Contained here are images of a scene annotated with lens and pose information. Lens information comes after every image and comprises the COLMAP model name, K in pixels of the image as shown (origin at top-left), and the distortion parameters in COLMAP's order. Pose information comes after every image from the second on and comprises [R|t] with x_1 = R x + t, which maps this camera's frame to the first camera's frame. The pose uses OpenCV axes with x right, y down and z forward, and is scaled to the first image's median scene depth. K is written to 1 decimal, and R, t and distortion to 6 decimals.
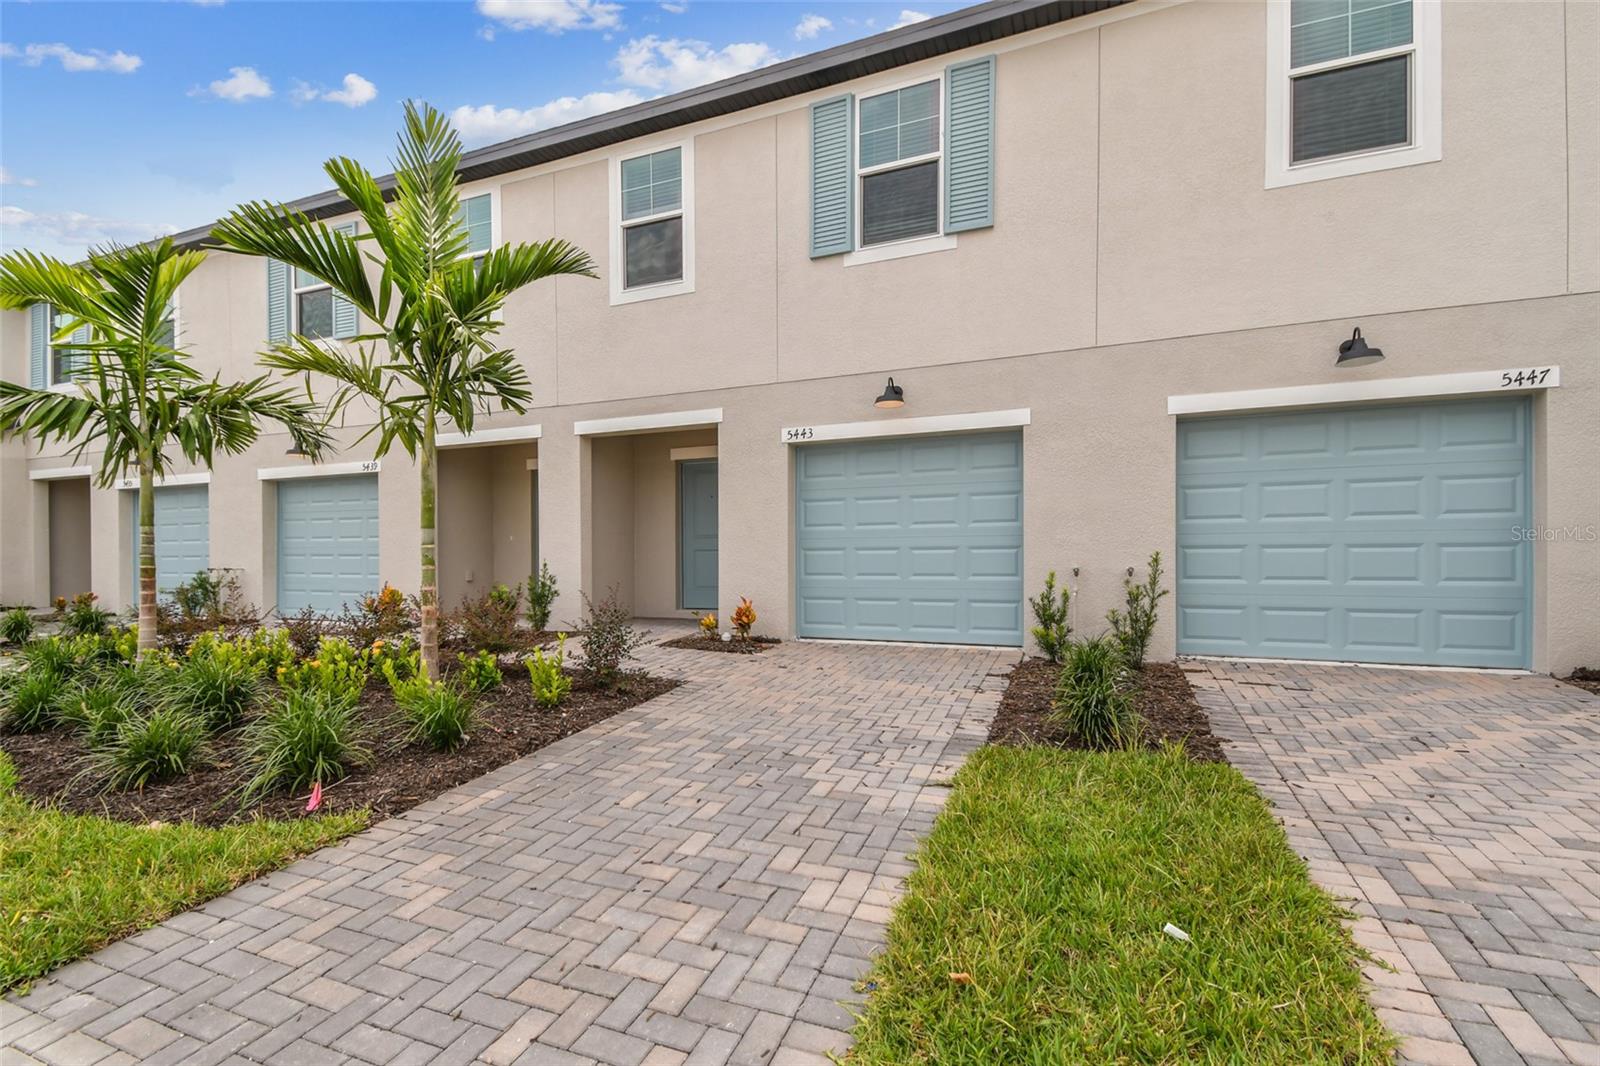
lens RADIAL K [[743.1, 0, 795.7], [0, 743.1, 567.1], [0, 0, 1]] dist [0.032360, -0.015179]
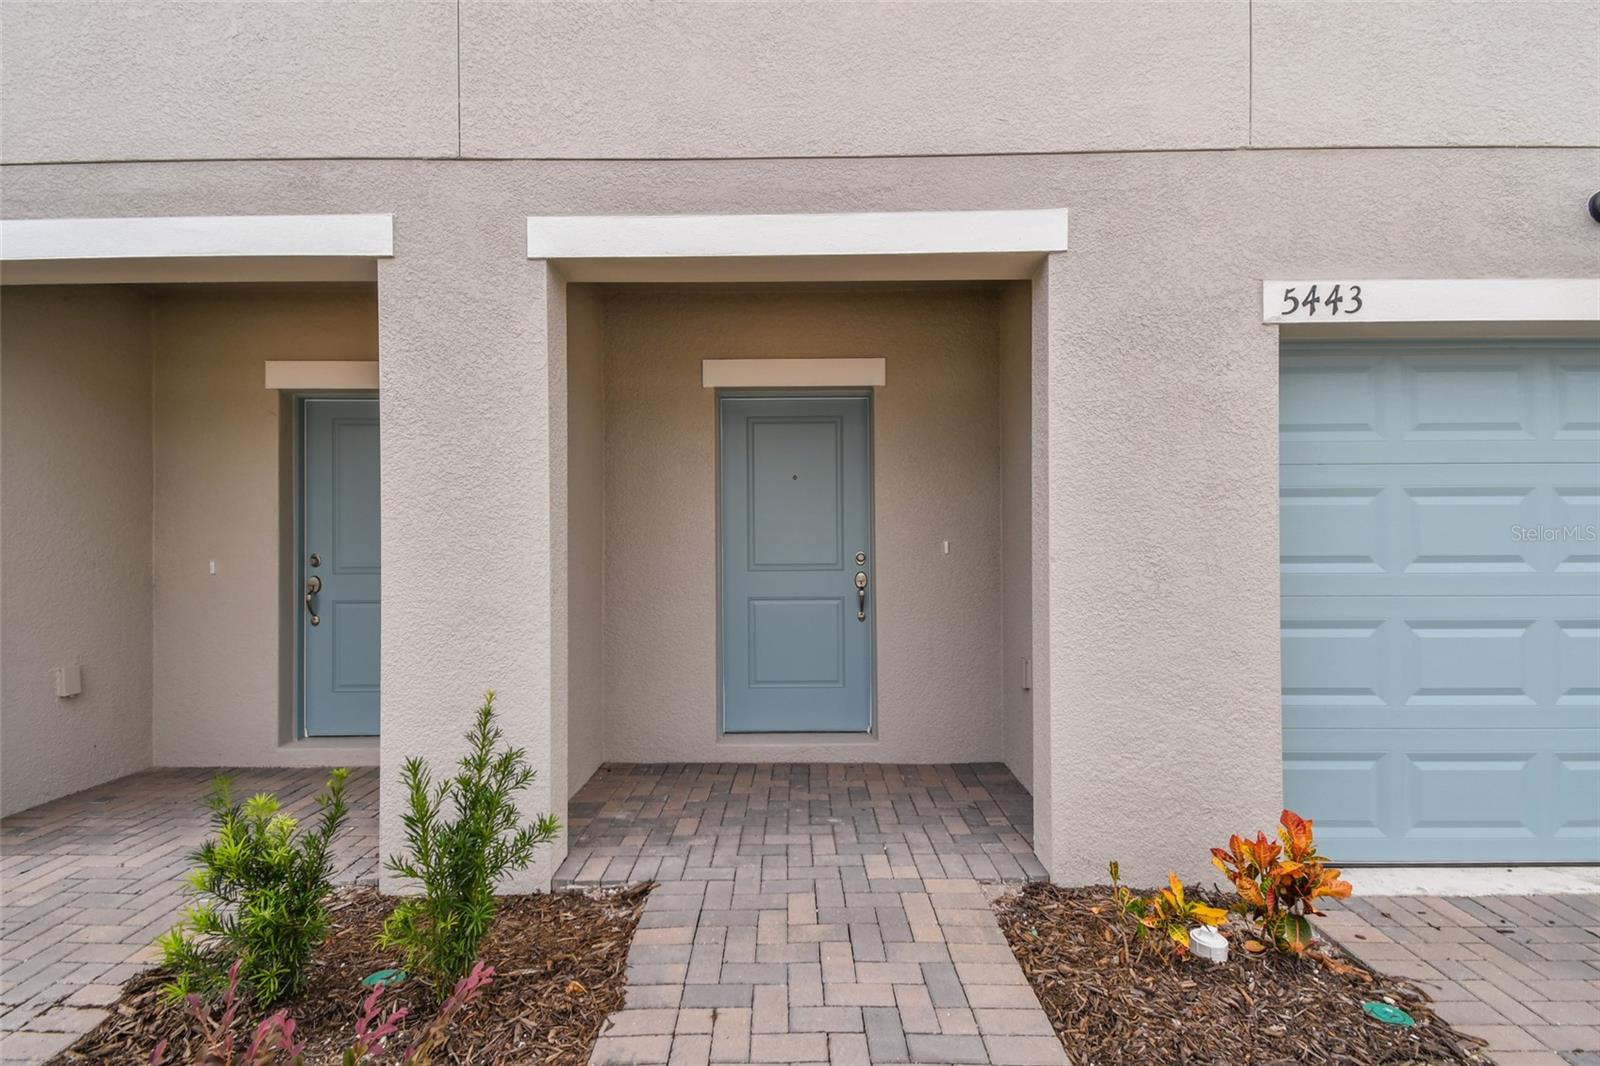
lens RADIAL K [[705.4, 0, 800.0], [0, 705.4, 533.0], [0, 0, 1]] dist [0.021530, -0.015248]
pose [[0.927504, 0.008042, 0.373727, -0.383056], [0.004857, 0.999425, -0.033560, -0.067562], [-0.373782, 0.032942, 0.926931, 0.879830]]
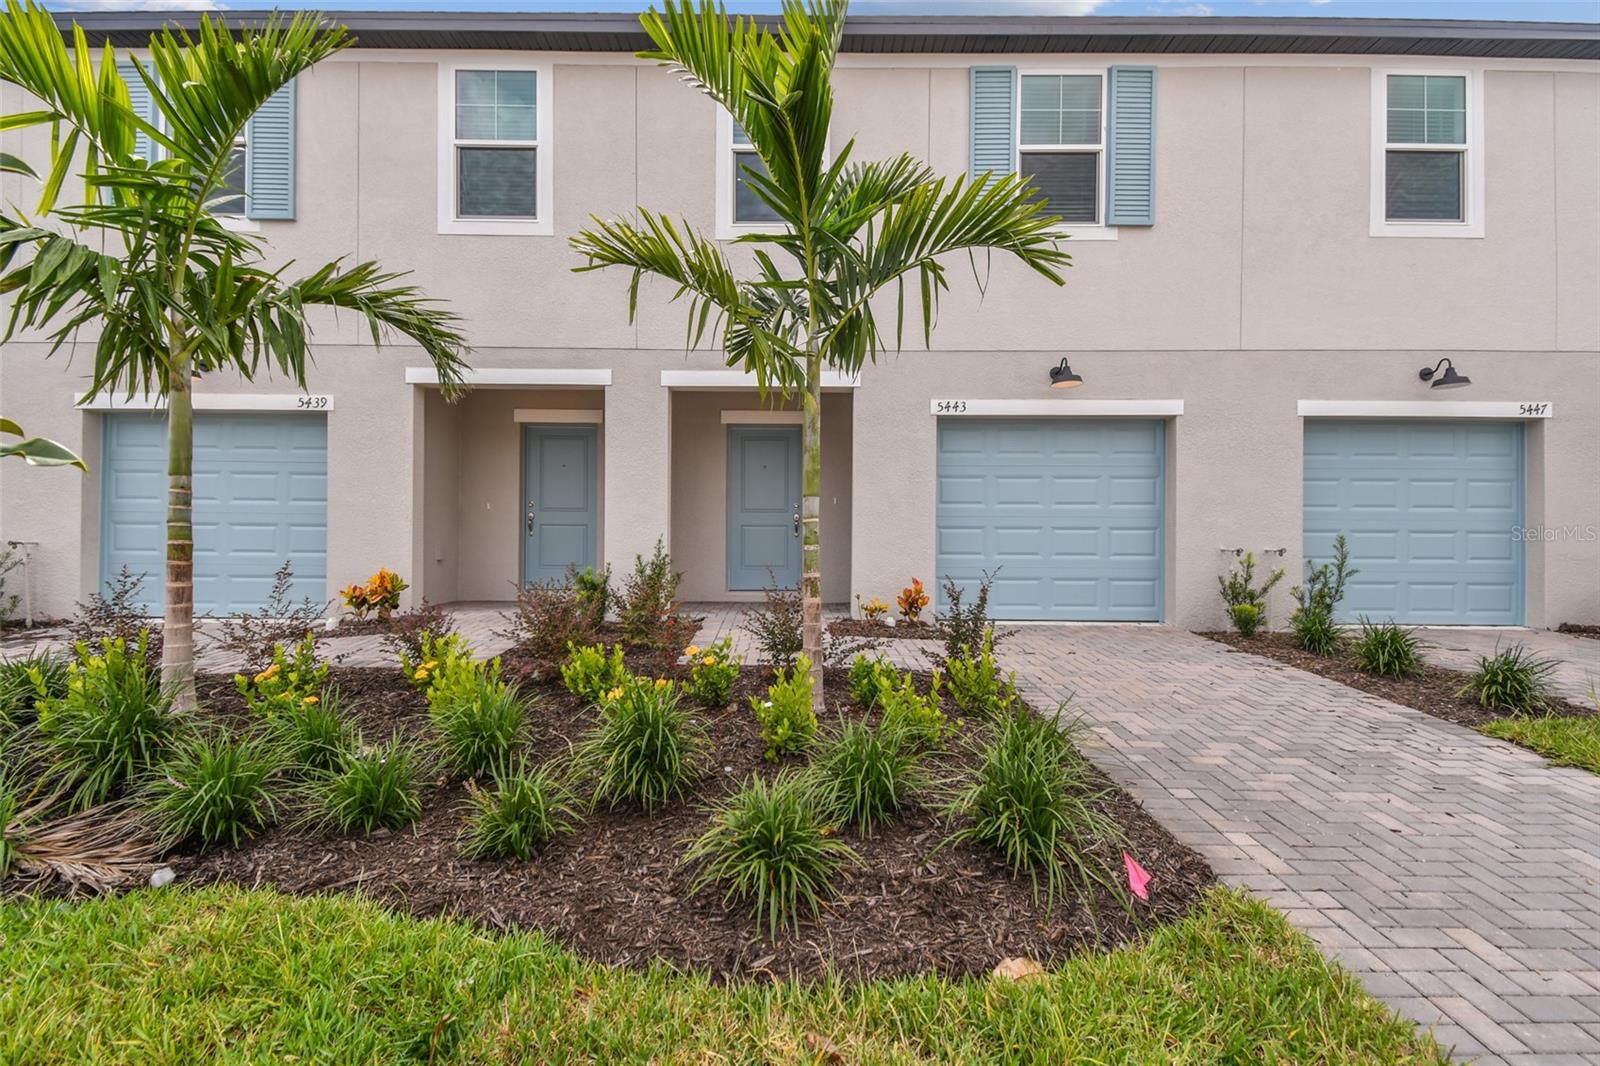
lens RADIAL K [[716.7, 0, 806.4], [0, 716.7, 537.2], [0, 0, 1]] dist [0.032684, -0.019076]
pose [[0.920394, 0.009213, 0.390884, -0.586234], [-0.006015, 0.999938, -0.009405, -0.001672], [-0.390946, 0.006305, 0.920392, 0.251448]]
